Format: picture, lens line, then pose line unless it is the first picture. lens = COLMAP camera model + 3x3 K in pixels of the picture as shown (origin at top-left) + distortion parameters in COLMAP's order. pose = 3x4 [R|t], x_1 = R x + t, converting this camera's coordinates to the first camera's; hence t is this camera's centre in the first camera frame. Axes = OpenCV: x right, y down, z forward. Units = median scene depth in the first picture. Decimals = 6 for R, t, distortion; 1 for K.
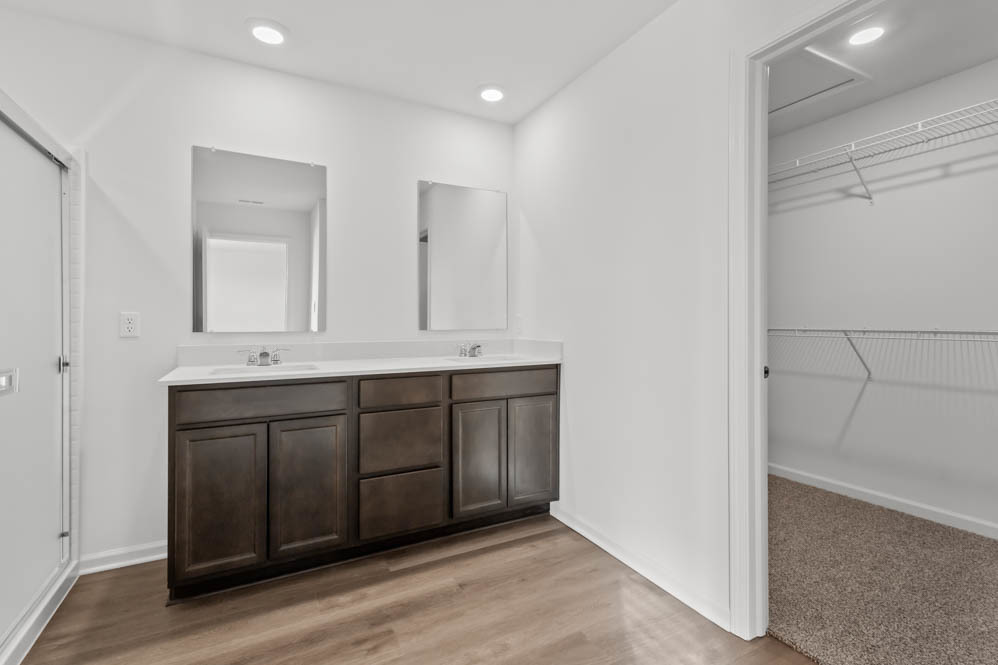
lens RADIAL K [[462.6, 0, 497.3], [0, 462.6, 317.8], [0, 0, 1]] dist [0.007346, -0.000143]
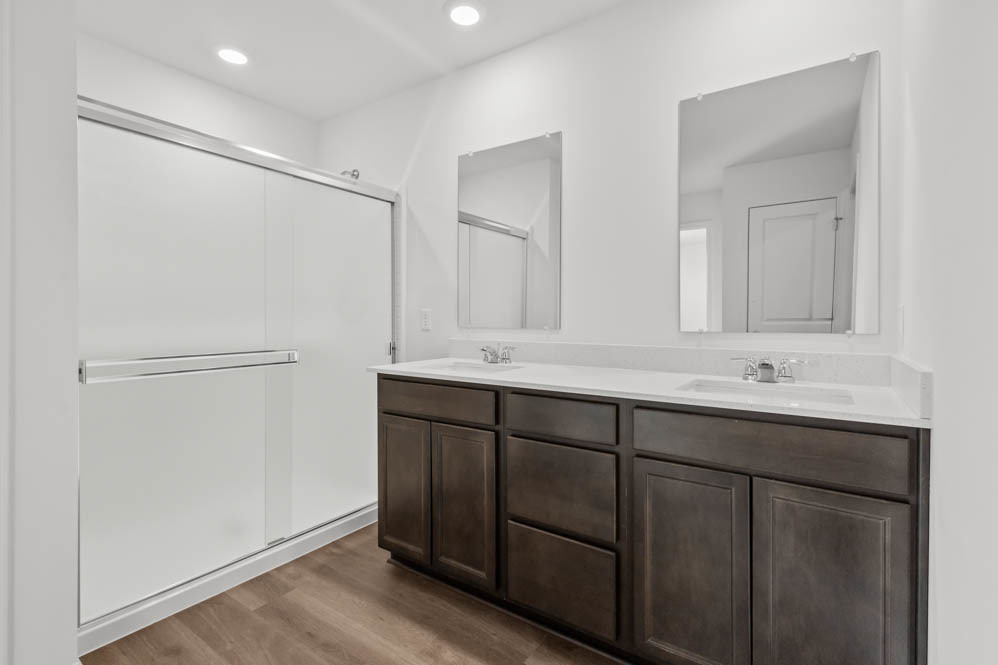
lens RADIAL K [[462.6, 0, 497.3], [0, 462.6, 317.8], [0, 0, 1]] dist [0.007346, -0.000143]
pose [[0.462819, 0.001516, -0.886452, 0.376370], [0.003664, 0.999987, 0.003623, 0.006215], [0.886445, -0.004925, 0.462807, 0.606168]]
